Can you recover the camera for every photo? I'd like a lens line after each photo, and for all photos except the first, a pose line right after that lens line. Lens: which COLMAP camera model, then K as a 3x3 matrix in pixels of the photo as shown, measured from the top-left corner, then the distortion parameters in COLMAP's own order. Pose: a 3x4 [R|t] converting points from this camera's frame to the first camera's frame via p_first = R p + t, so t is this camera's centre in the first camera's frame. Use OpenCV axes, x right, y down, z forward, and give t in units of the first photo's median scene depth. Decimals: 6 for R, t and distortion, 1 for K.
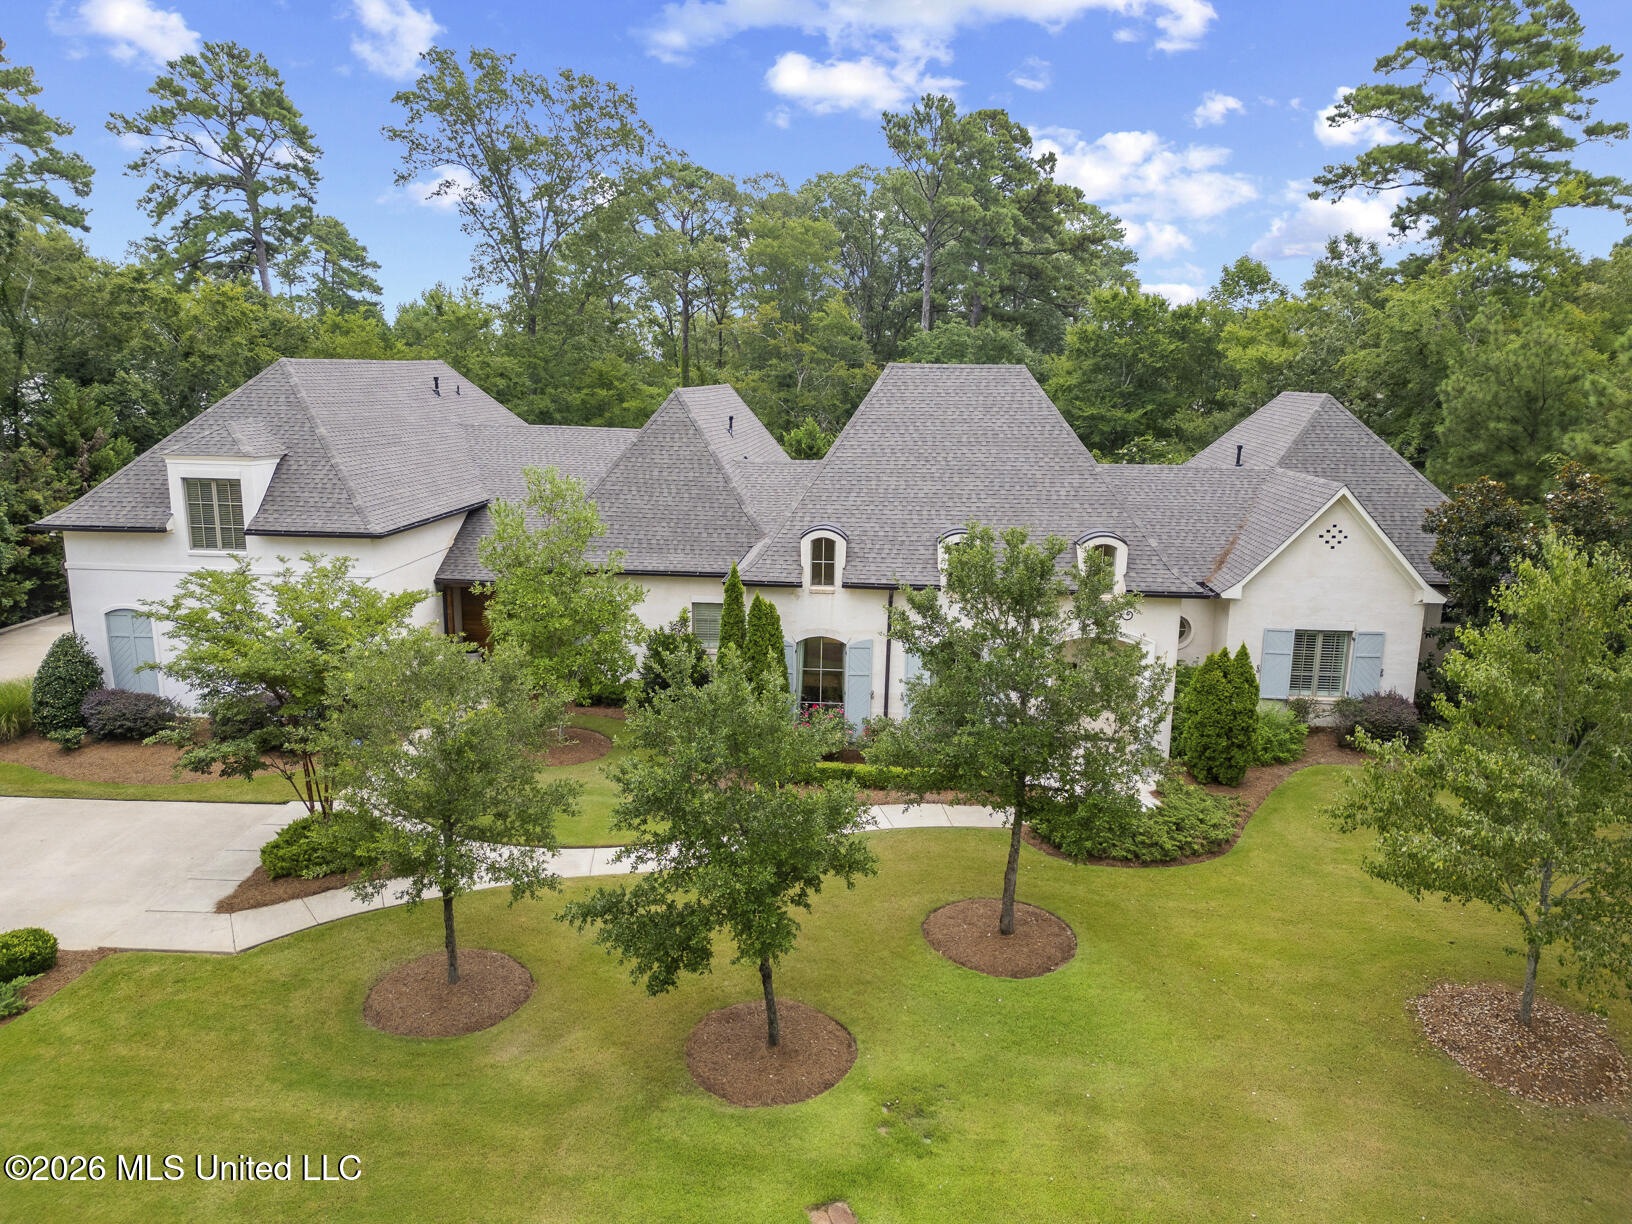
lens RADIAL K [[1145.4, 0, 823.1], [0, 1145.4, 616.0], [0, 0, 1]] dist [0.030309, -0.028264]
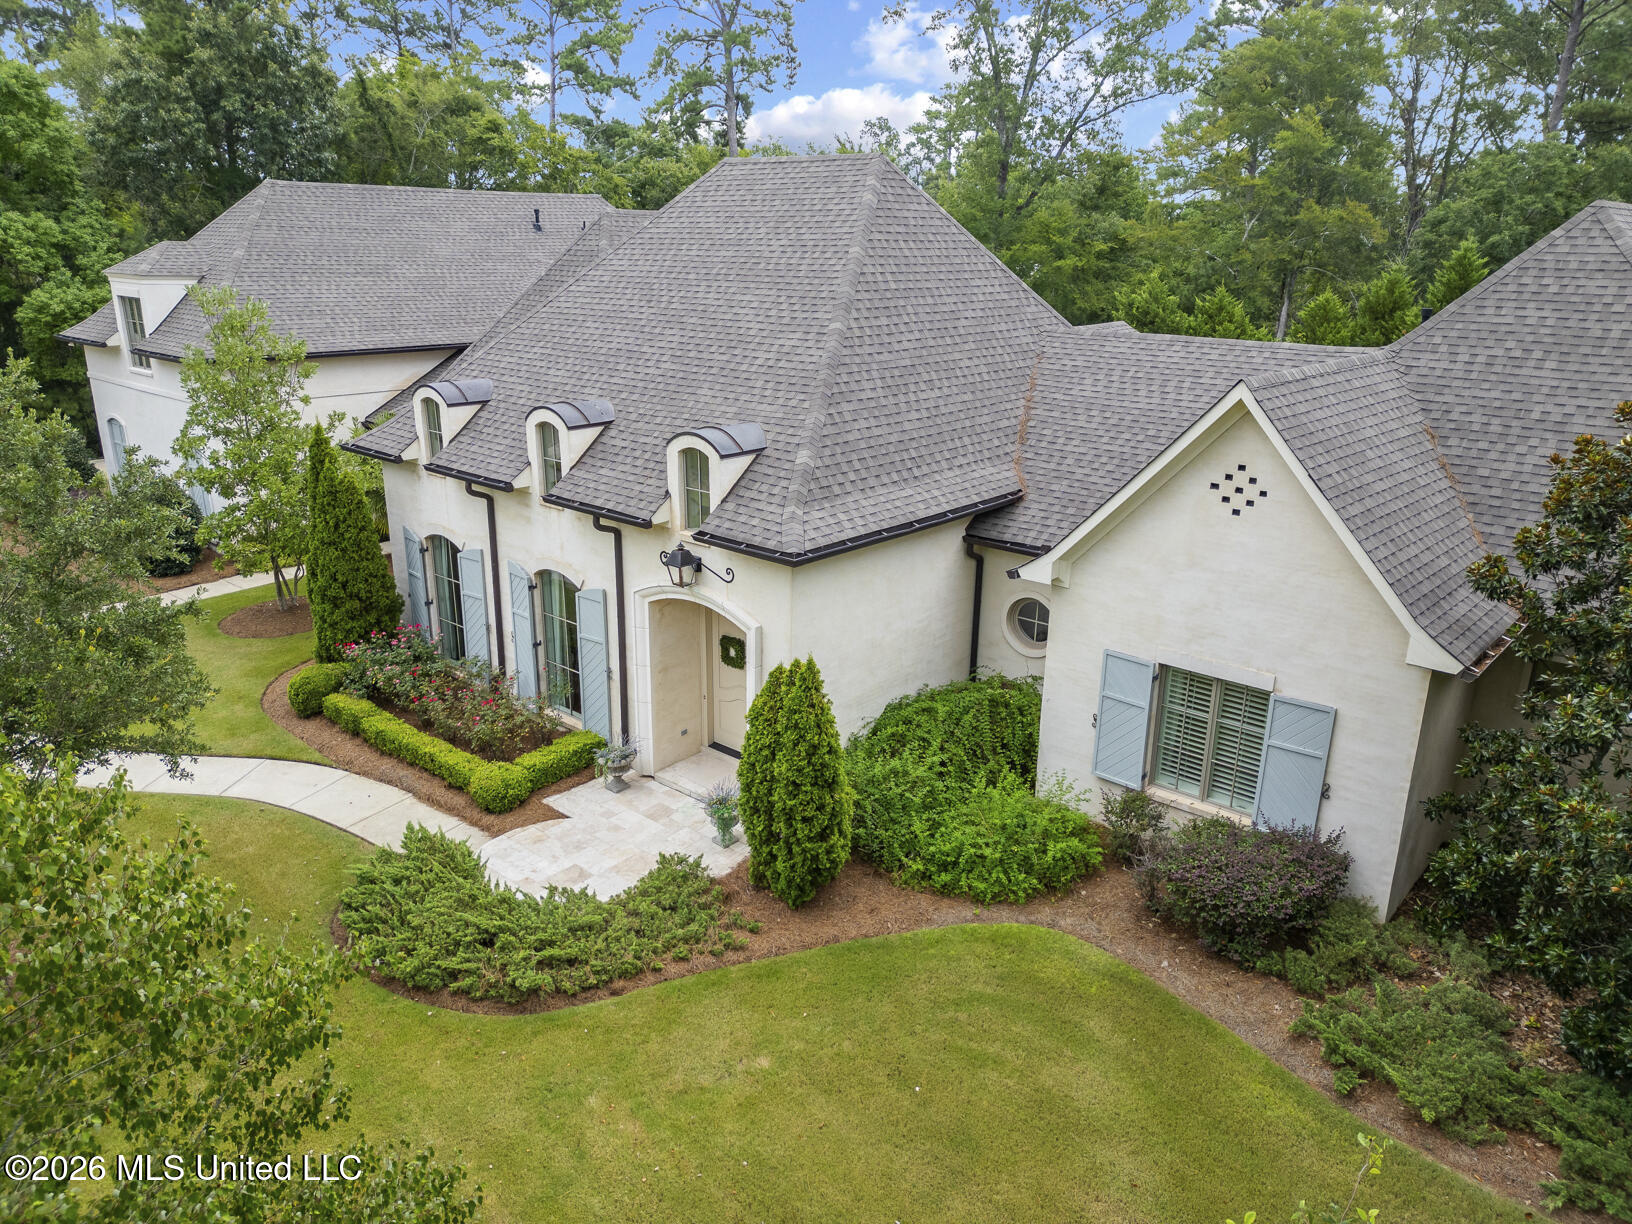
lens RADIAL K [[1145.4, 0, 815.5], [0, 1145.4, 607.4], [0, 0, 1]] dist [0.030309, -0.028264]
pose [[0.789293, 0.183709, -0.585890, 0.585042], [-0.128947, 0.982507, 0.134358, -0.061550], [0.600324, -0.030499, 0.799175, 0.504321]]
